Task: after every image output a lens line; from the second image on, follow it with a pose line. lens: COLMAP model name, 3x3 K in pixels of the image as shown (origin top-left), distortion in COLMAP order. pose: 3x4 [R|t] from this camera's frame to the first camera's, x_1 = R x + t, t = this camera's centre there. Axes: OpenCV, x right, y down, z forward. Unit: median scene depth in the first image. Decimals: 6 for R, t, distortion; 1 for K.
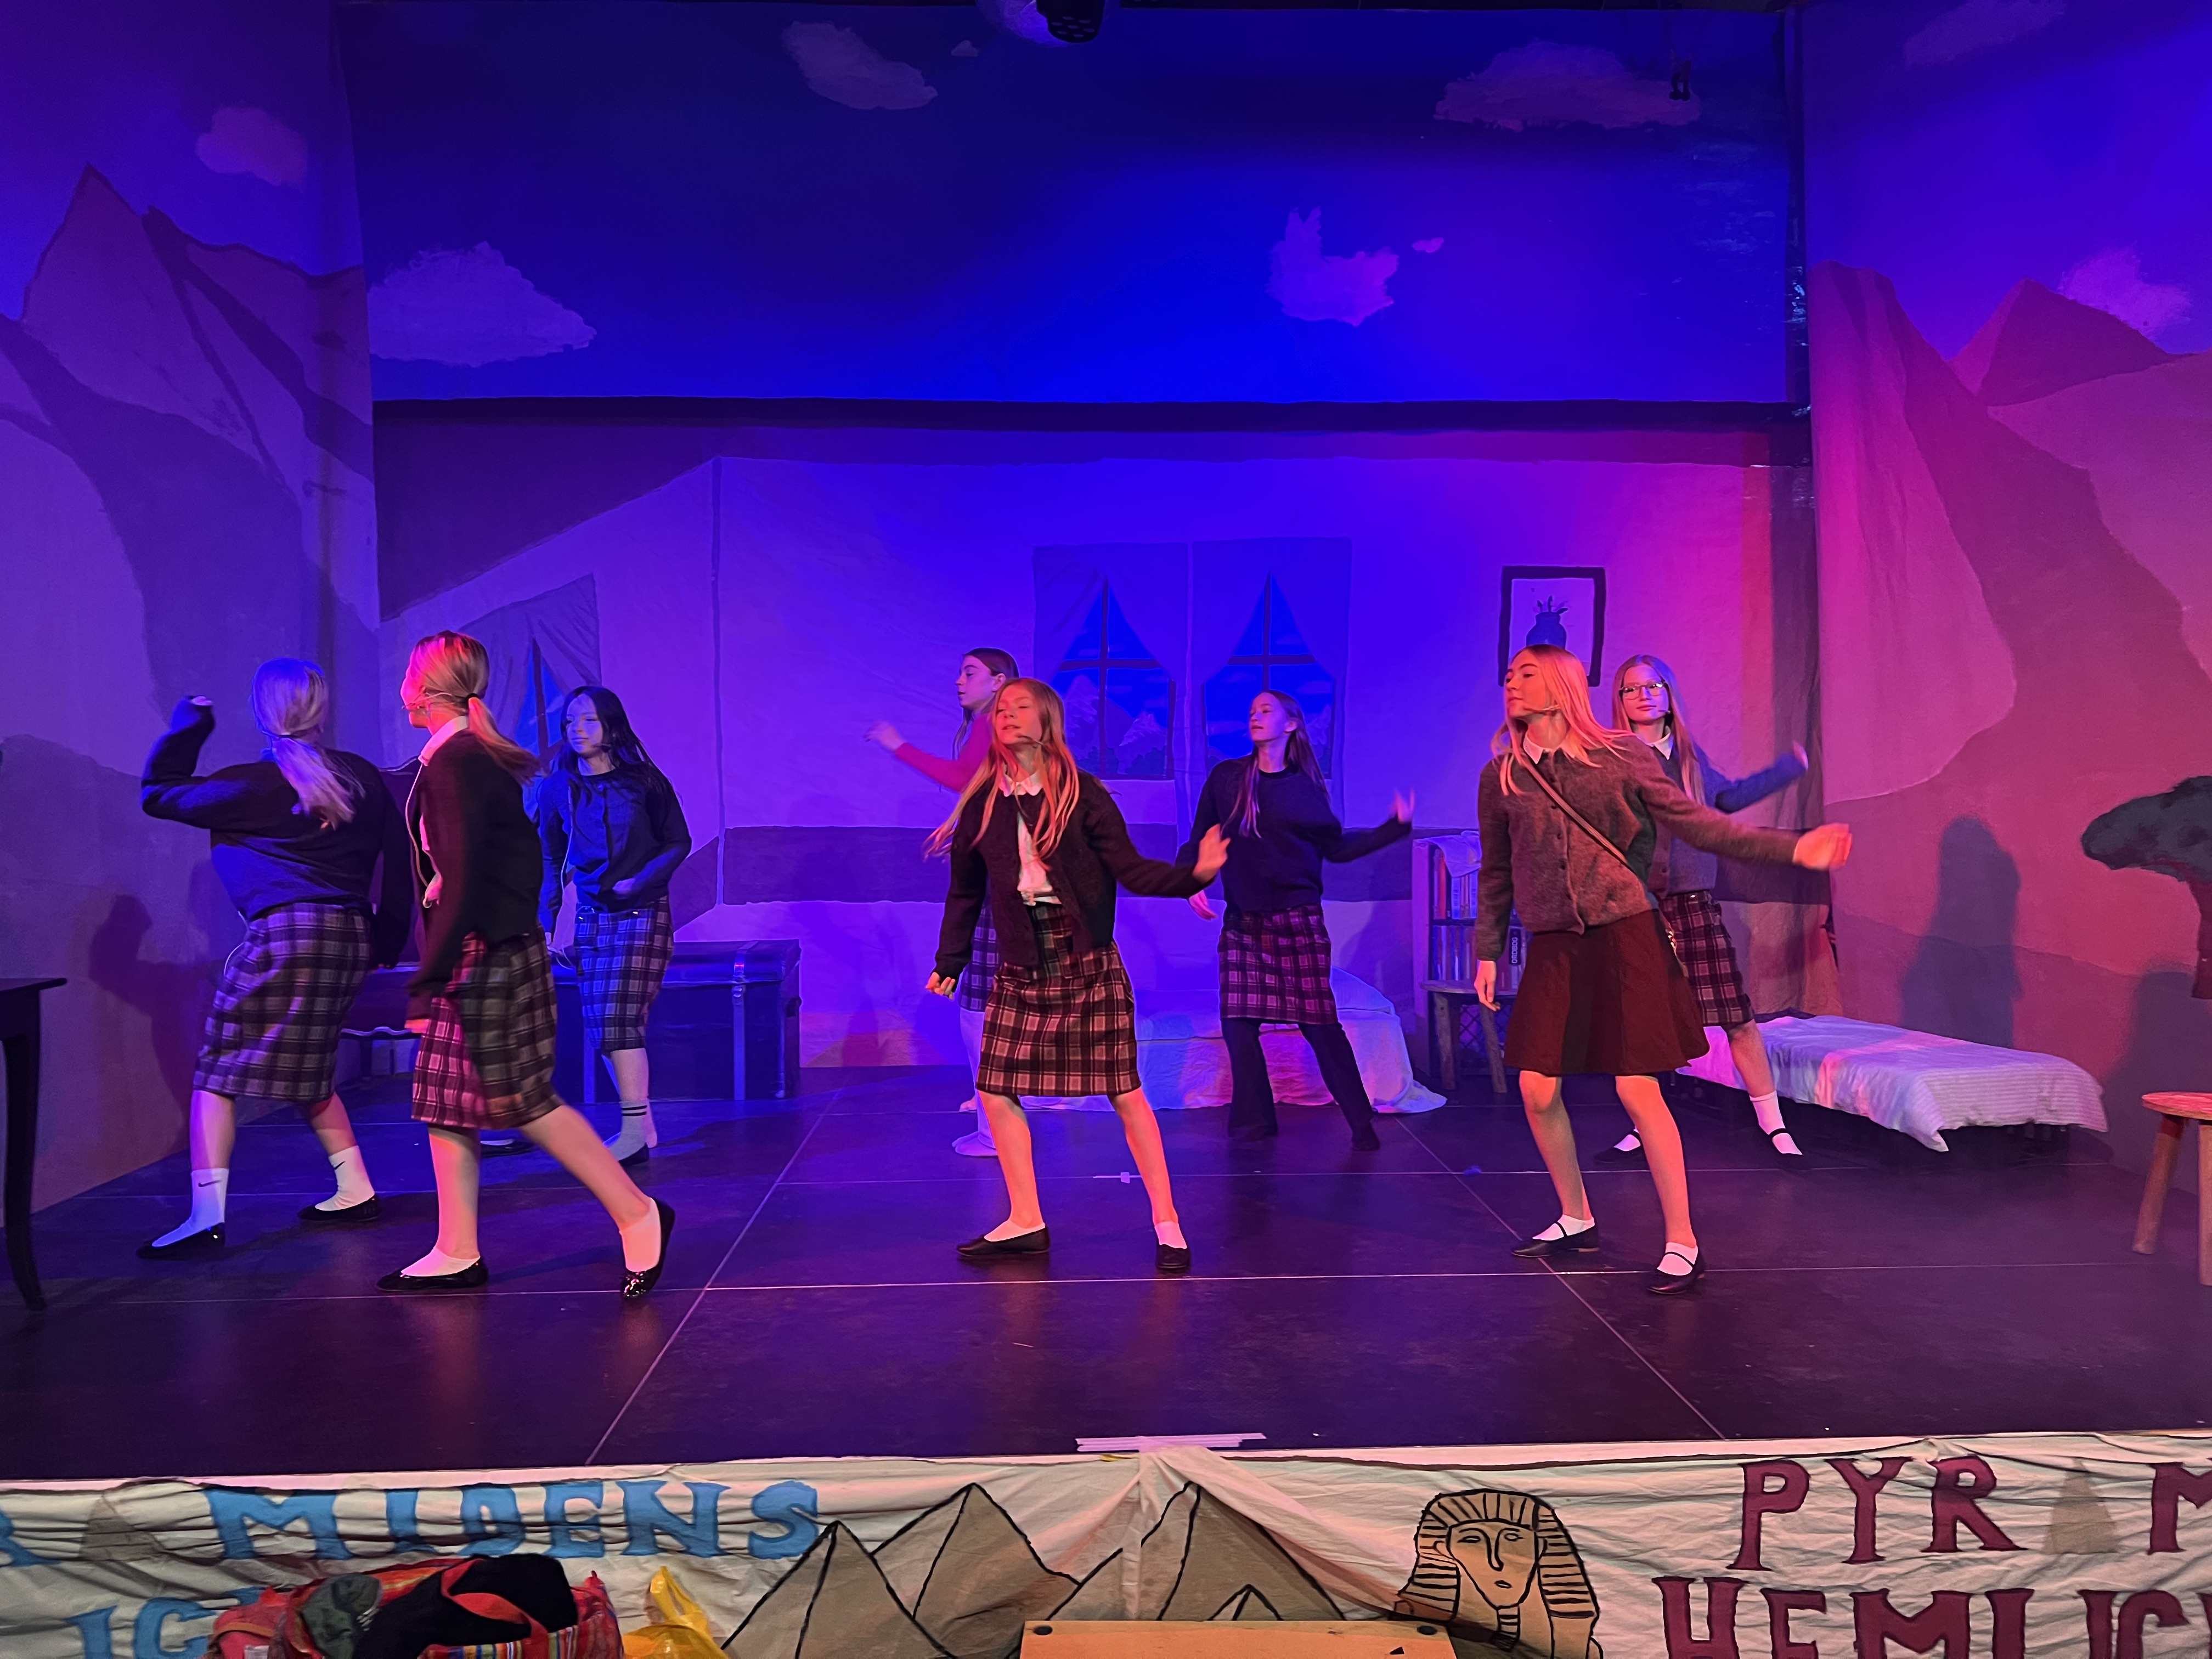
lens RADIAL K [[1644.4, 0, 1118.5], [0, 1644.4, 814.1], [0, 0, 1]] dist [0.015103, -0.004039]
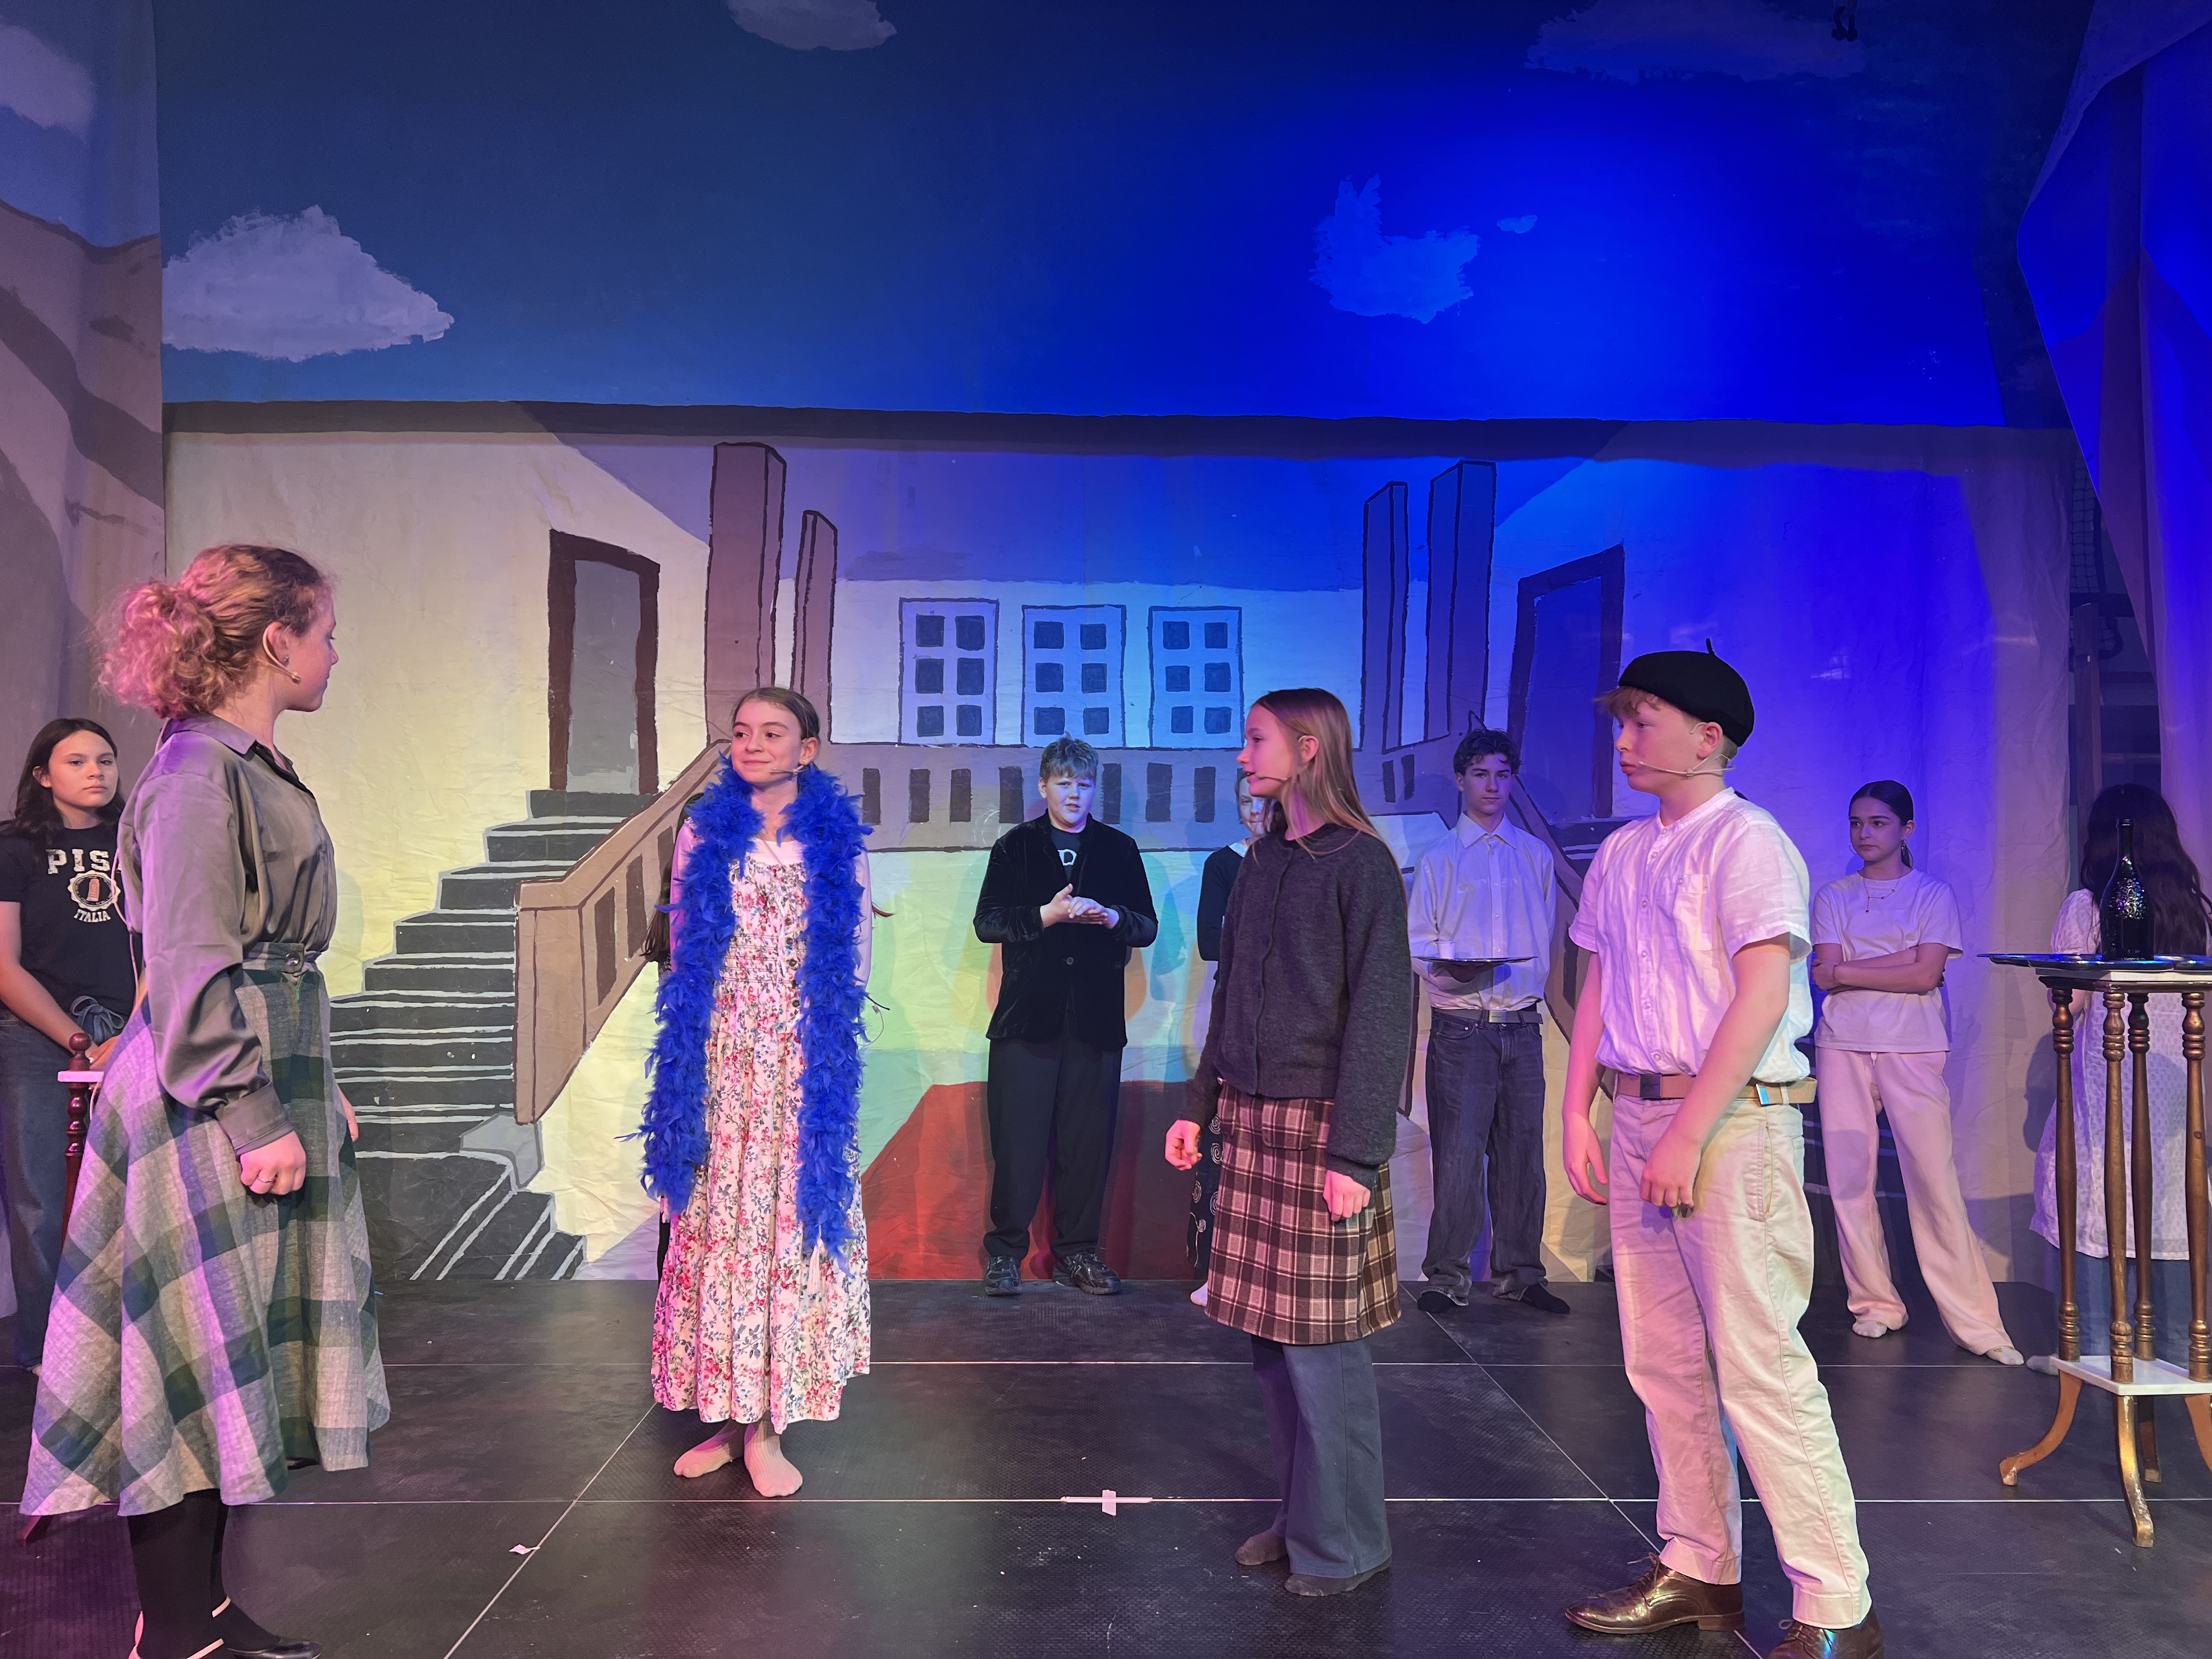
lens RADIAL K [[1644.4, 0, 1110.3], [0, 1644.4, 851.7], [0, 0, 1]] dist [0.015103, -0.004039]
pose [[0.999892, 0.012089, -0.008387, 0.005413], [-0.012641, 0.997518, -0.069261, 0.010618], [0.007529, 0.069359, 0.997563, 0.279681]]
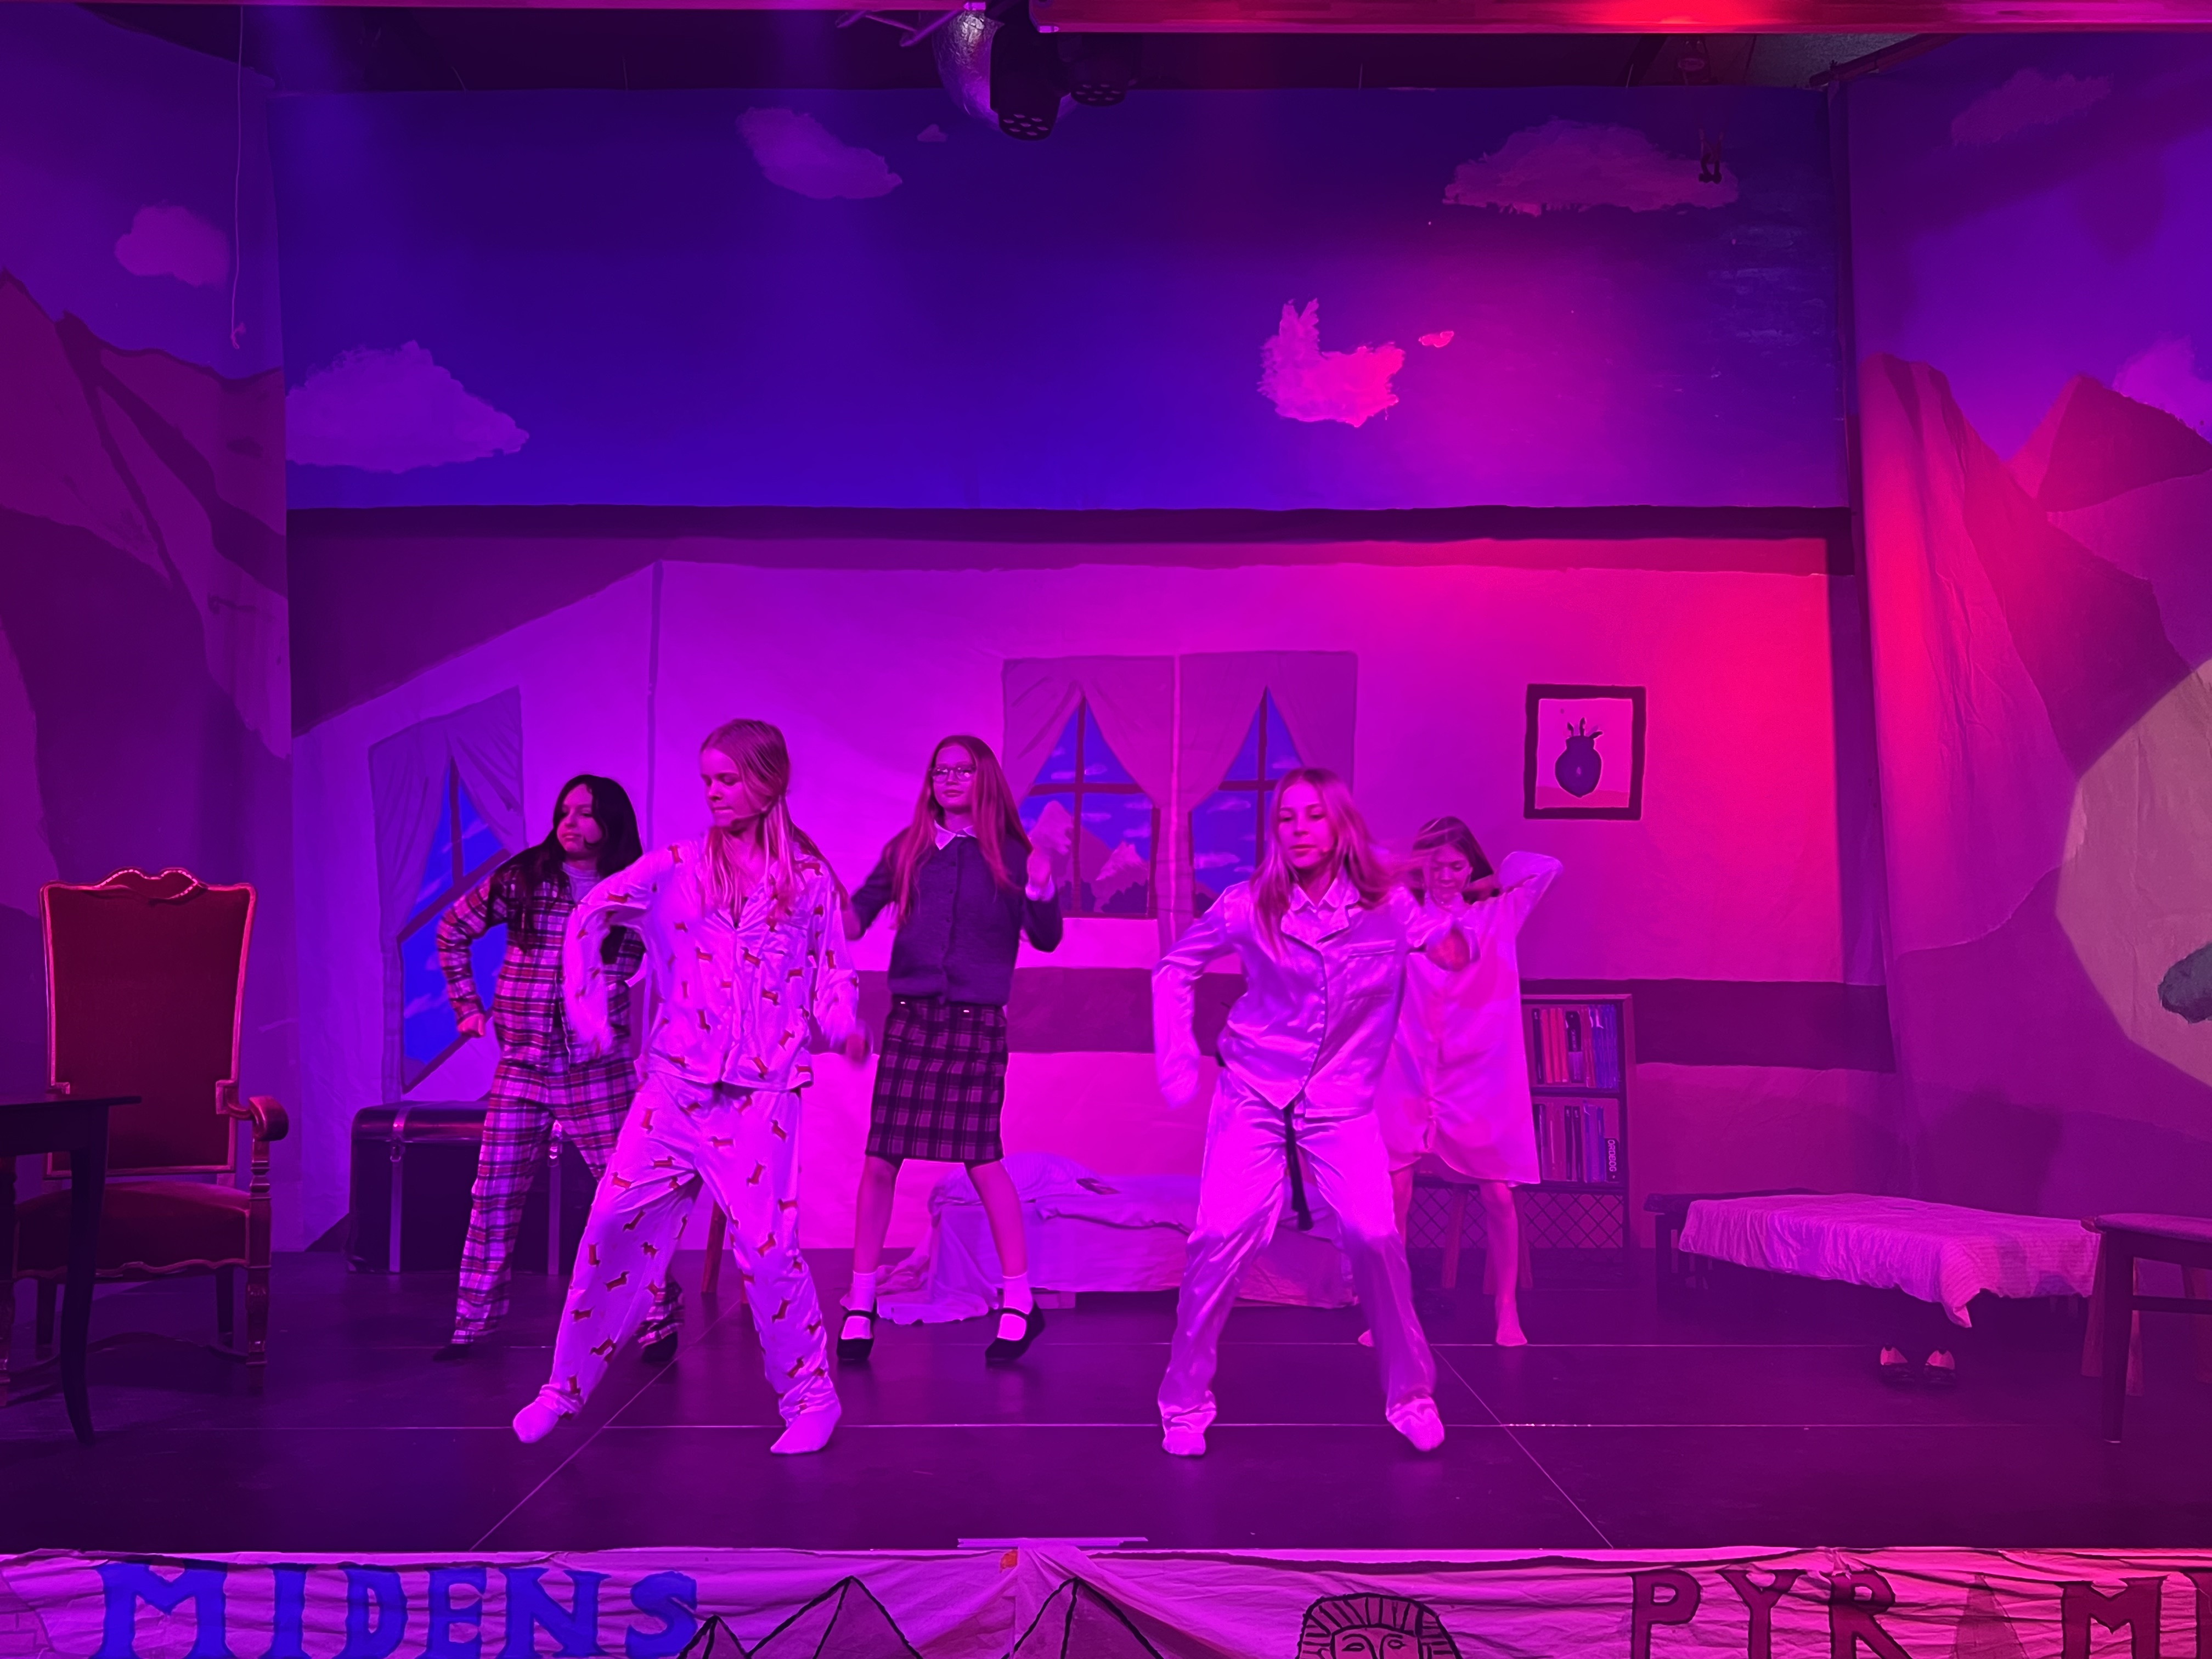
lens RADIAL K [[2068.9, 0, 1108.0], [0, 2068.9, 845.5], [0, 0, 1]] dist [0.017843, 0.000000]
pose [[0.999371, 0.002347, -0.035376, 0.055941], [-0.005231, 0.996646, -0.081668, 0.032821], [0.035066, 0.081802, 0.996032, -0.144007]]
